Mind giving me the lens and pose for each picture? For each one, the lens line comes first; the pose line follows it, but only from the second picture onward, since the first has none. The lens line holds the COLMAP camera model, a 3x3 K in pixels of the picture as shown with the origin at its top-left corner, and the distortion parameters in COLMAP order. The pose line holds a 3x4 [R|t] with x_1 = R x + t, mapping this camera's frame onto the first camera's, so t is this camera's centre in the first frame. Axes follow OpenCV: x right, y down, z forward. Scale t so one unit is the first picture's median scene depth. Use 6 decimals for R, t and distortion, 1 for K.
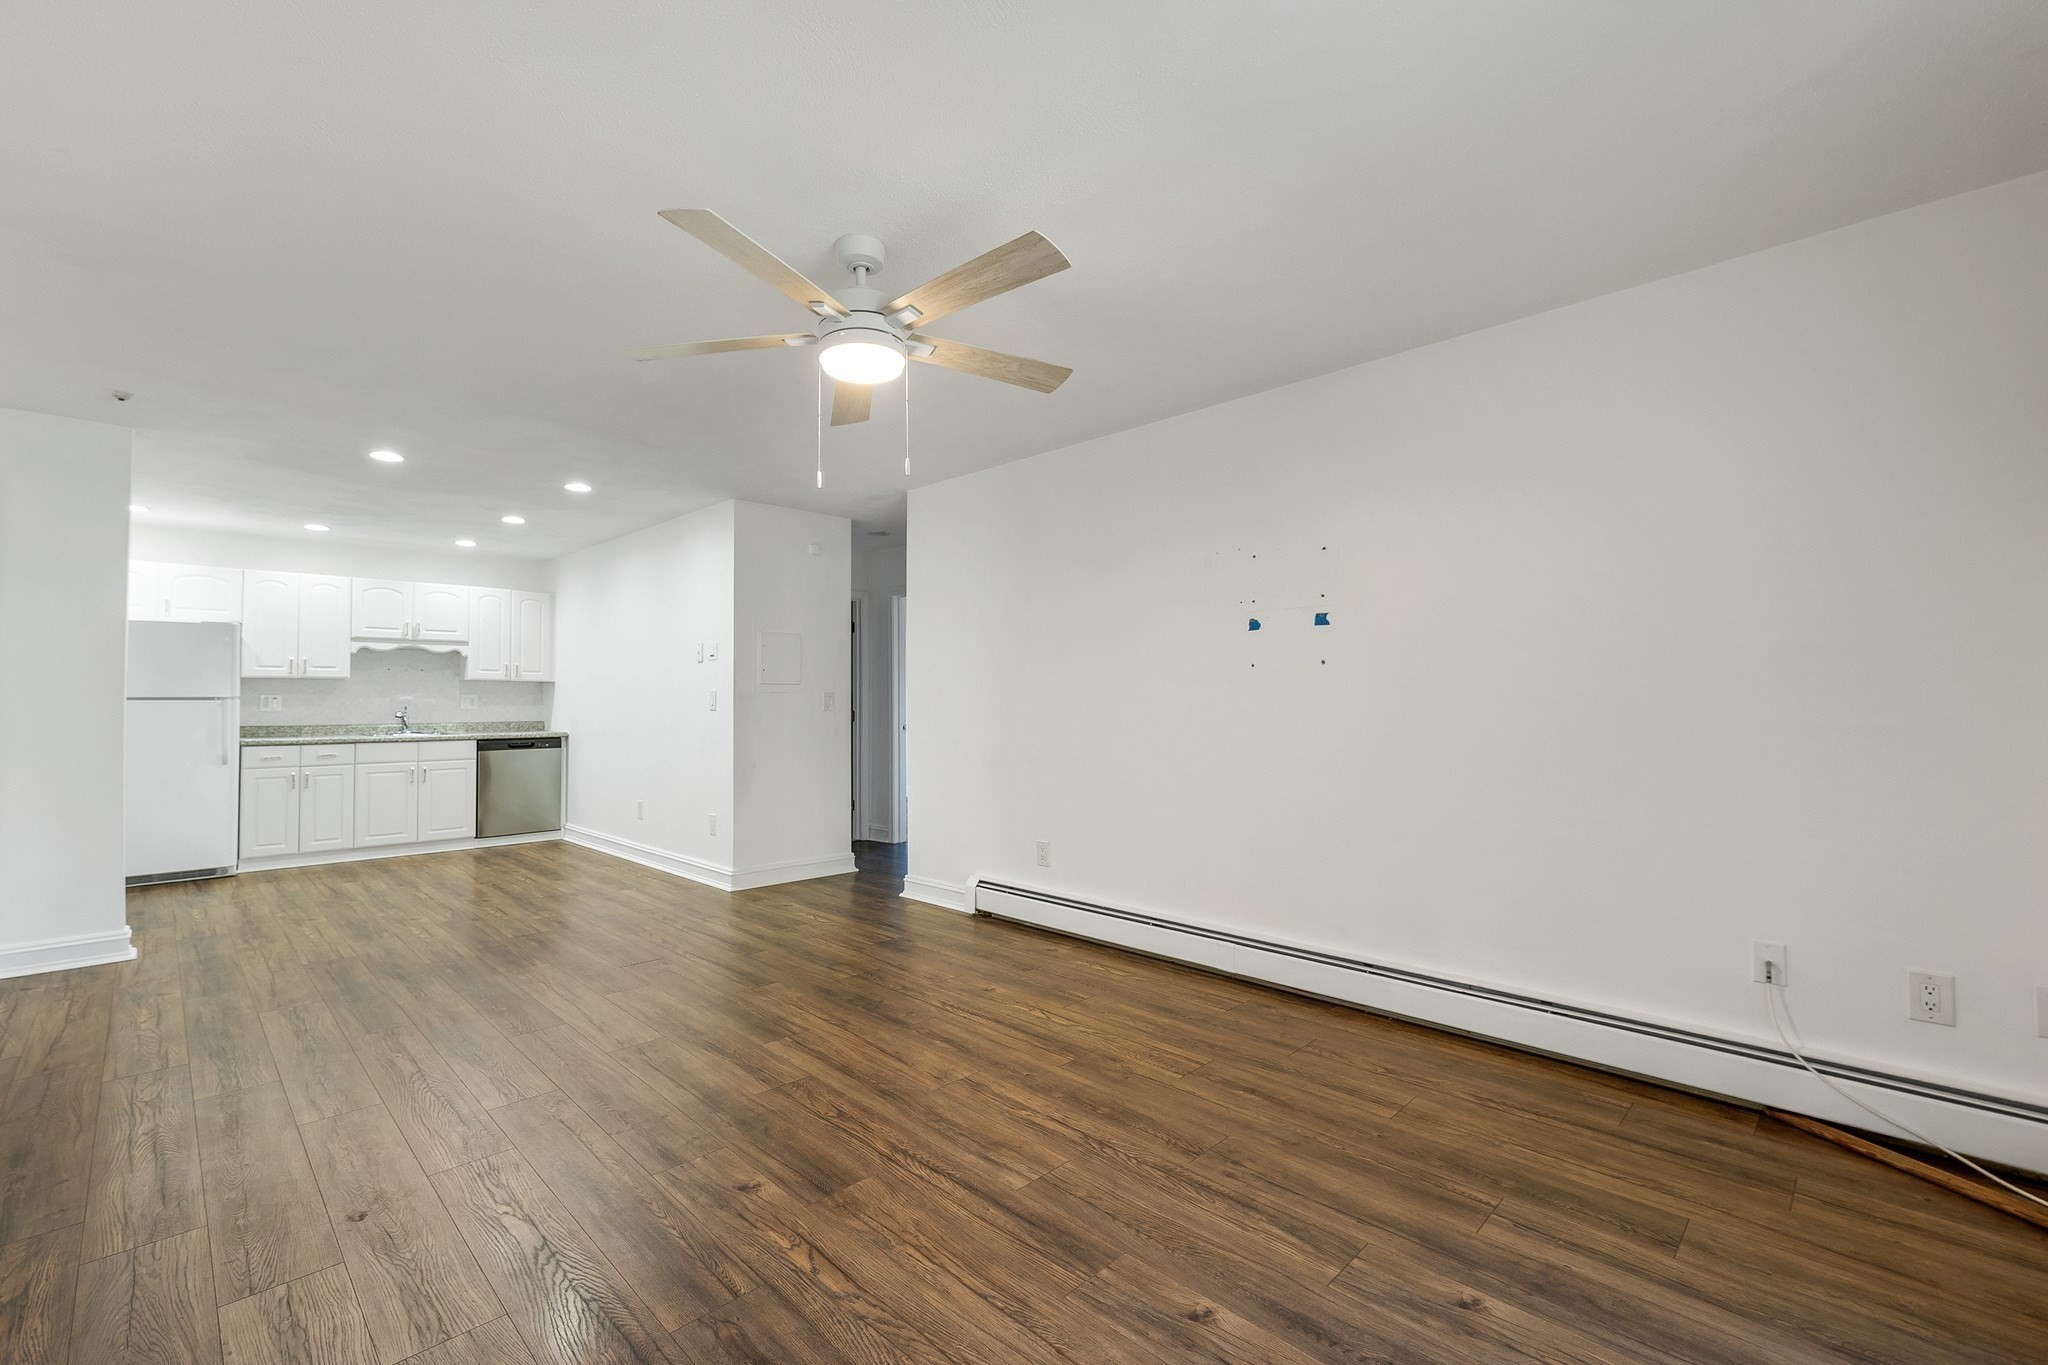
lens RADIAL K [[883.4, 0, 1024.6], [0, 883.4, 707.2], [0, 0, 1]] dist [-0.000191, 0.000945]
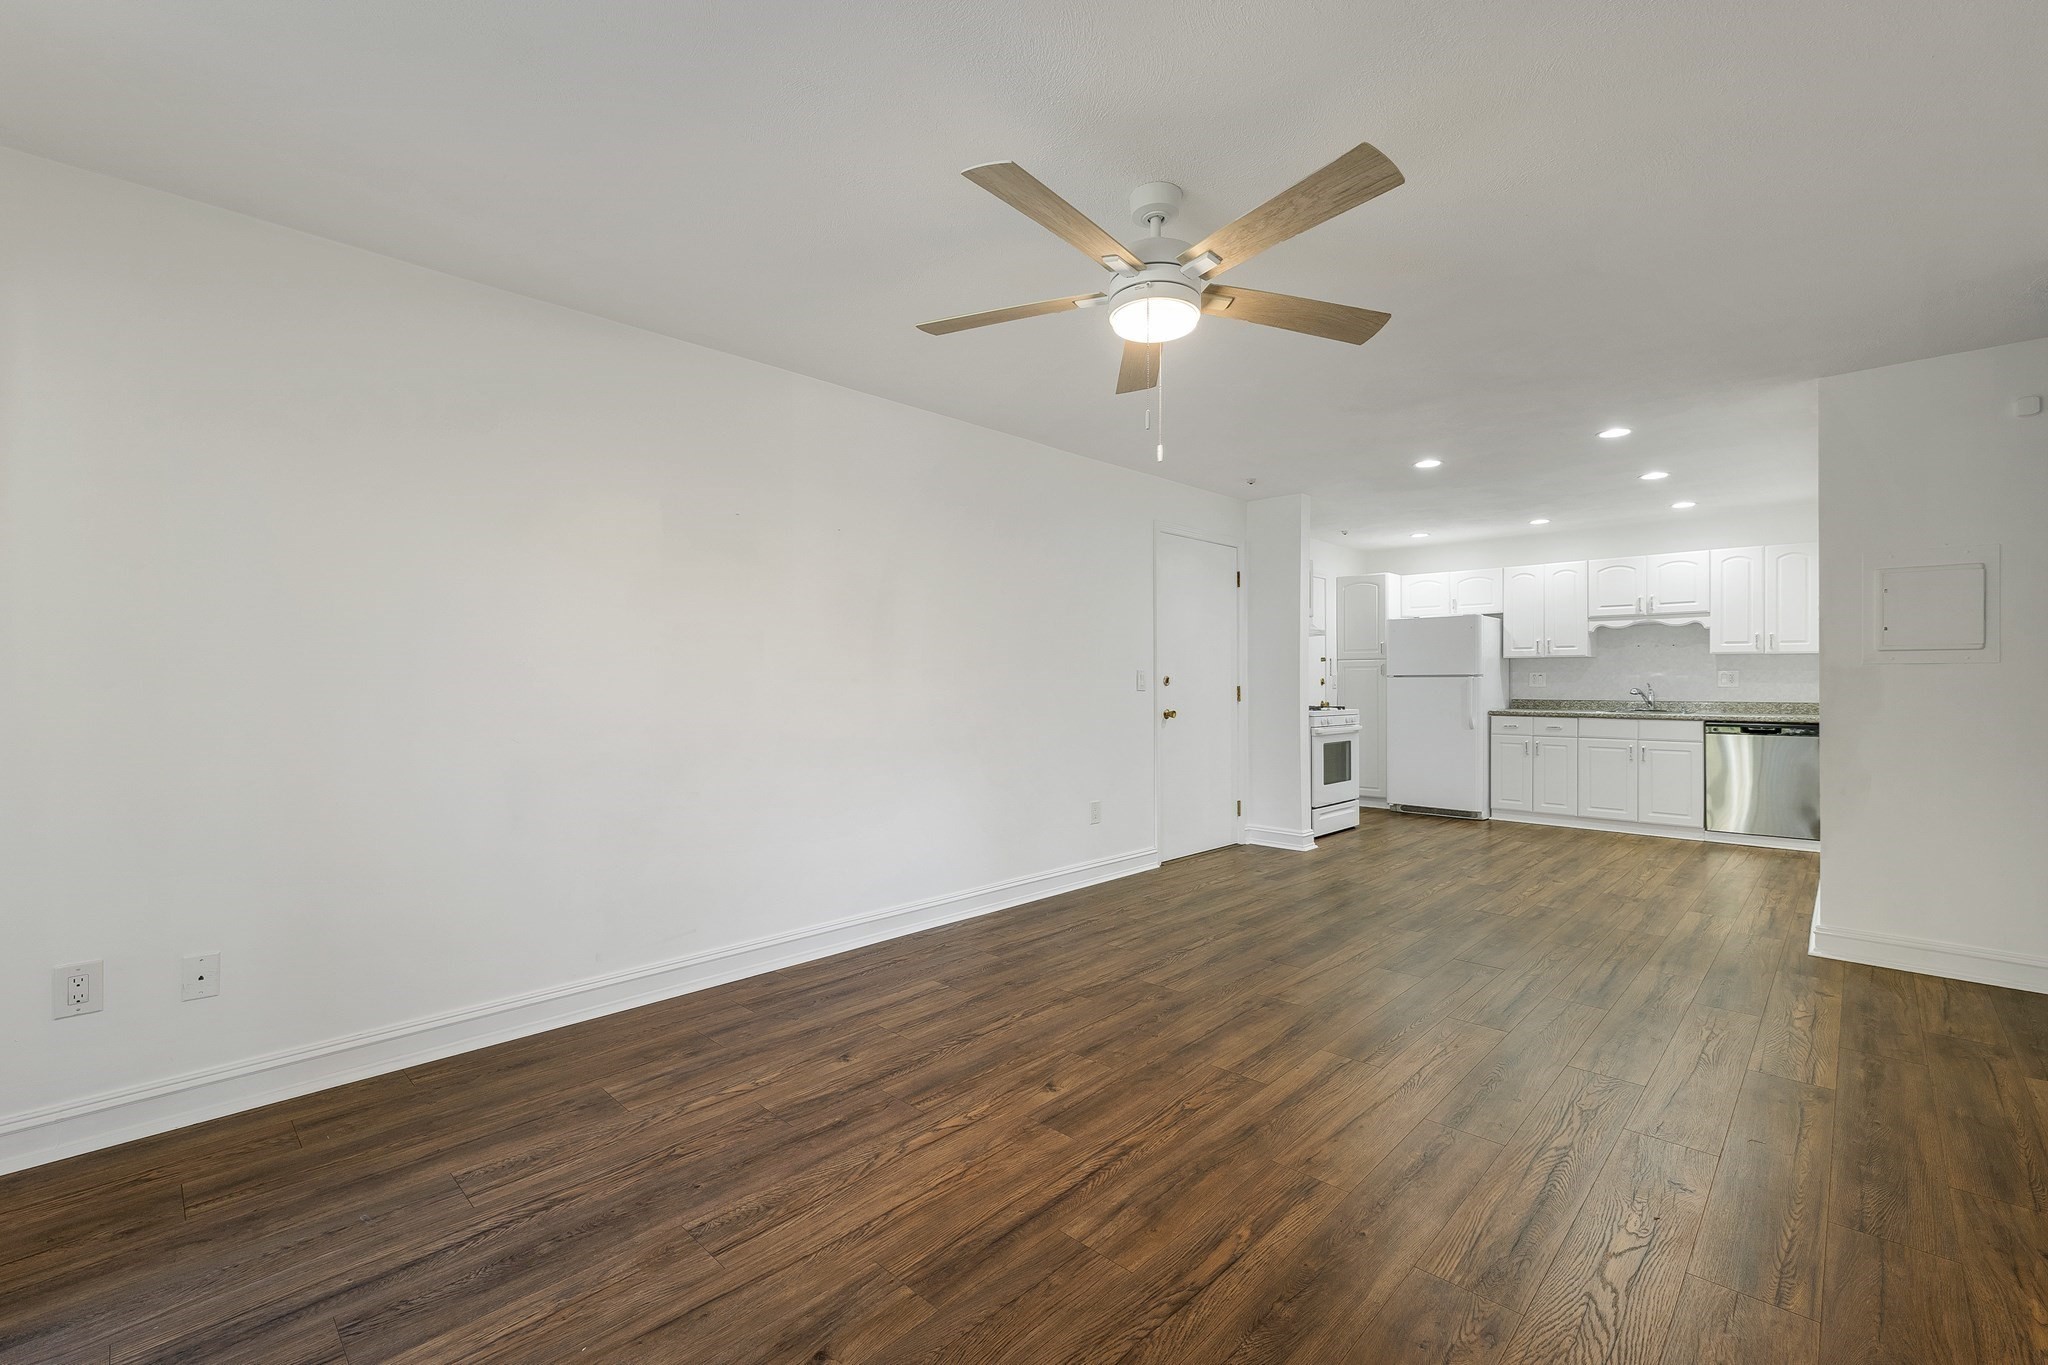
lens RADIAL K [[883.4, 0, 1024.6], [0, 883.4, 707.2], [0, 0, 1]] dist [-0.000191, 0.000945]
pose [[-0.000096, 0.031919, -0.999490, 0.302733], [-0.005267, 0.999477, 0.031919, -0.002223], [0.999986, 0.005267, 0.000072, 0.338171]]
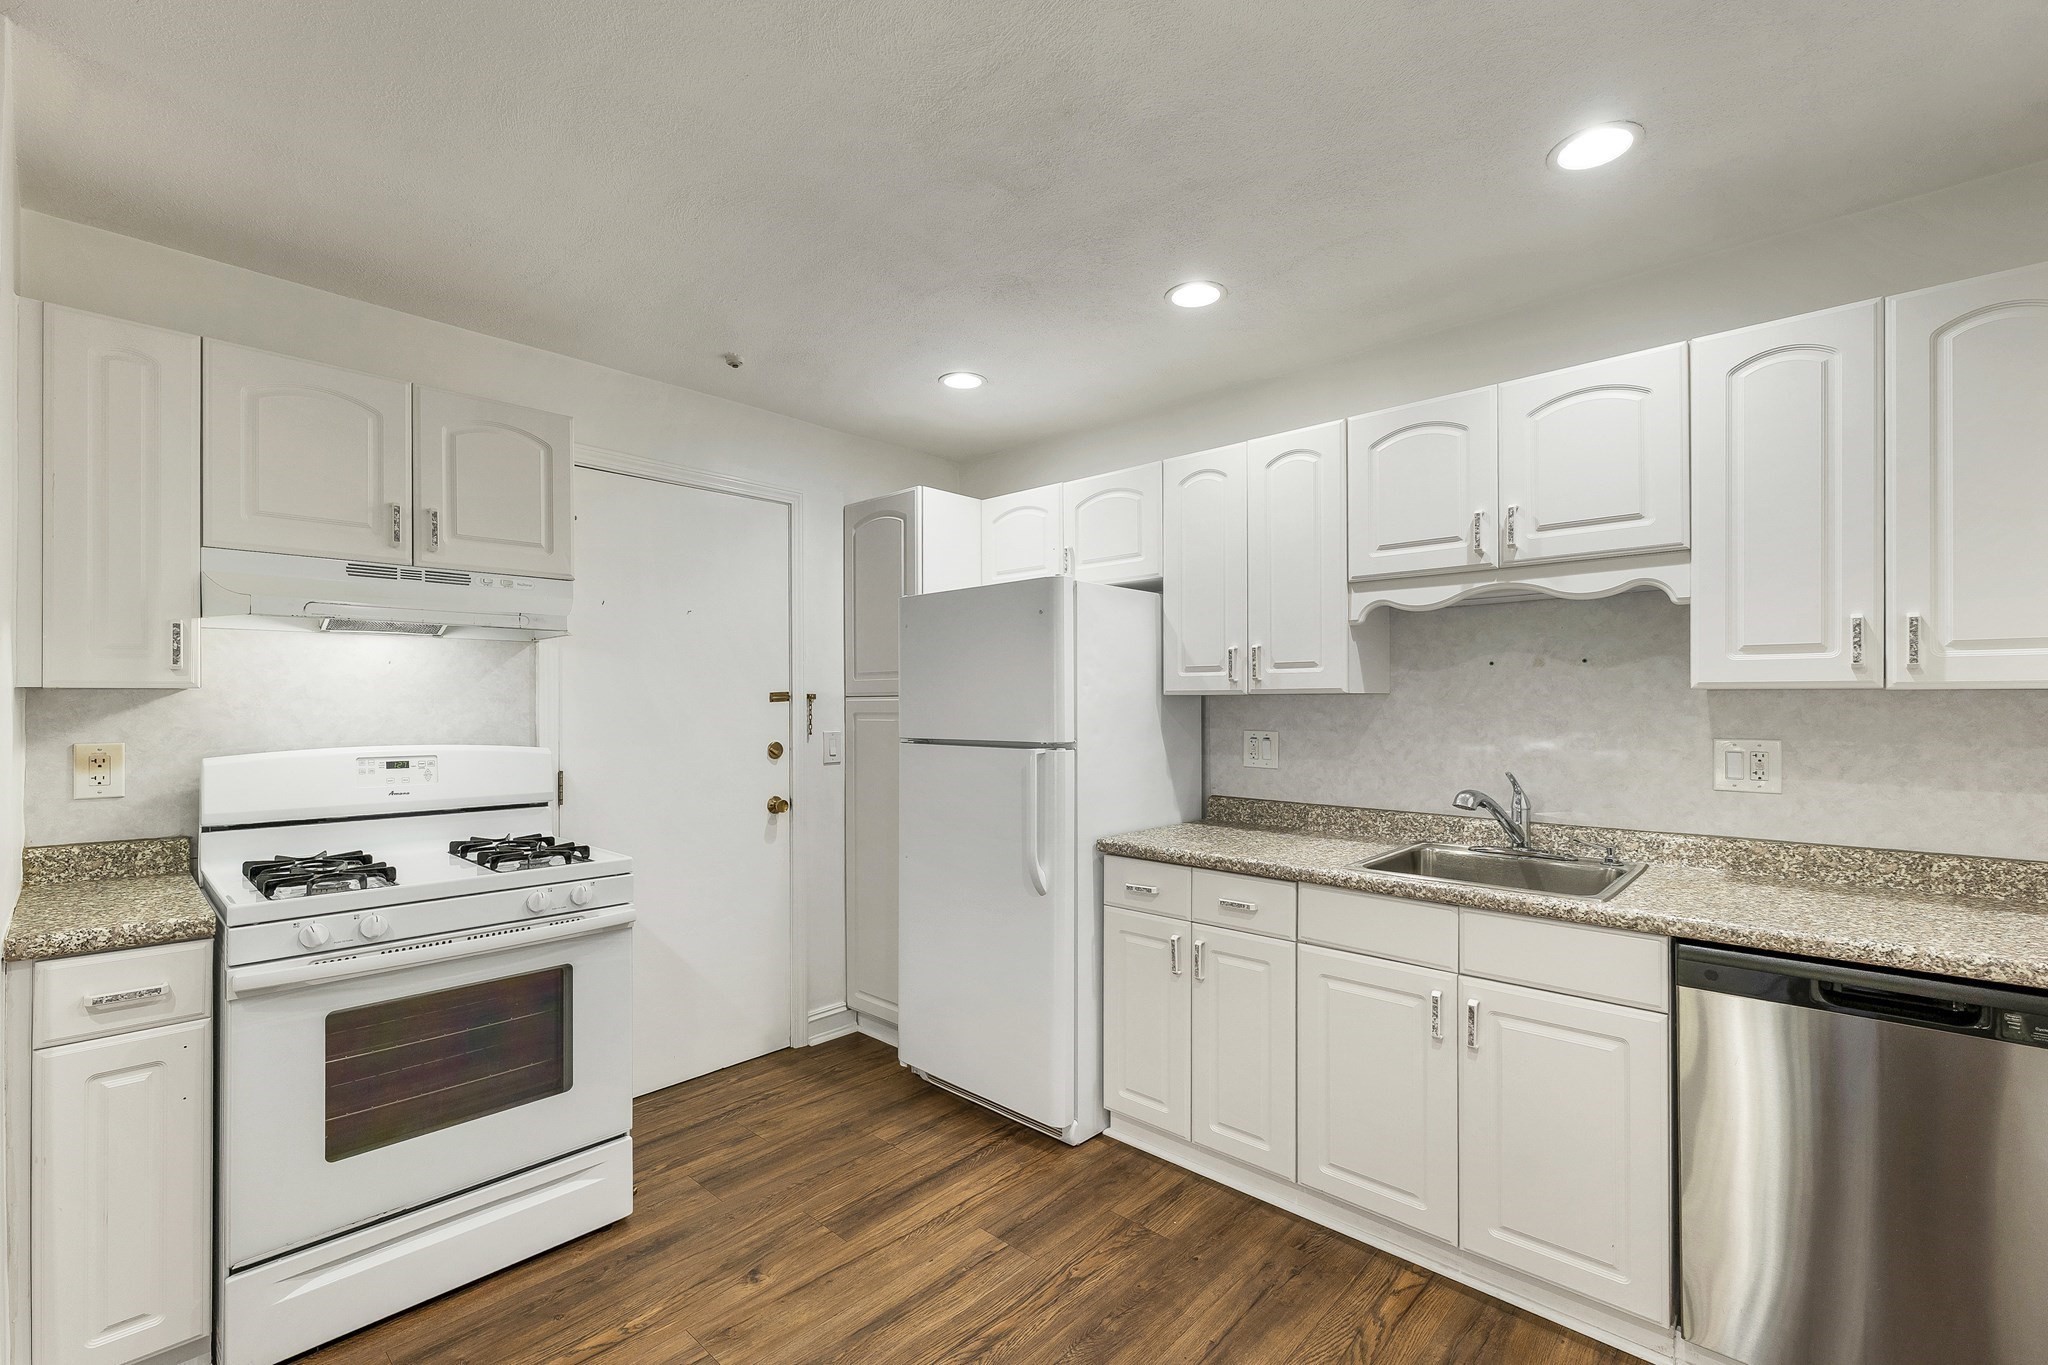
lens RADIAL K [[883.4, 0, 1024.6], [0, 883.4, 707.2], [0, 0, 1]] dist [-0.000191, 0.000945]
pose [[0.018426, 0.002490, -0.999827, -0.405764], [-0.009031, 0.999957, 0.002324, -0.026735], [0.999789, 0.008987, 0.018448, 0.883436]]
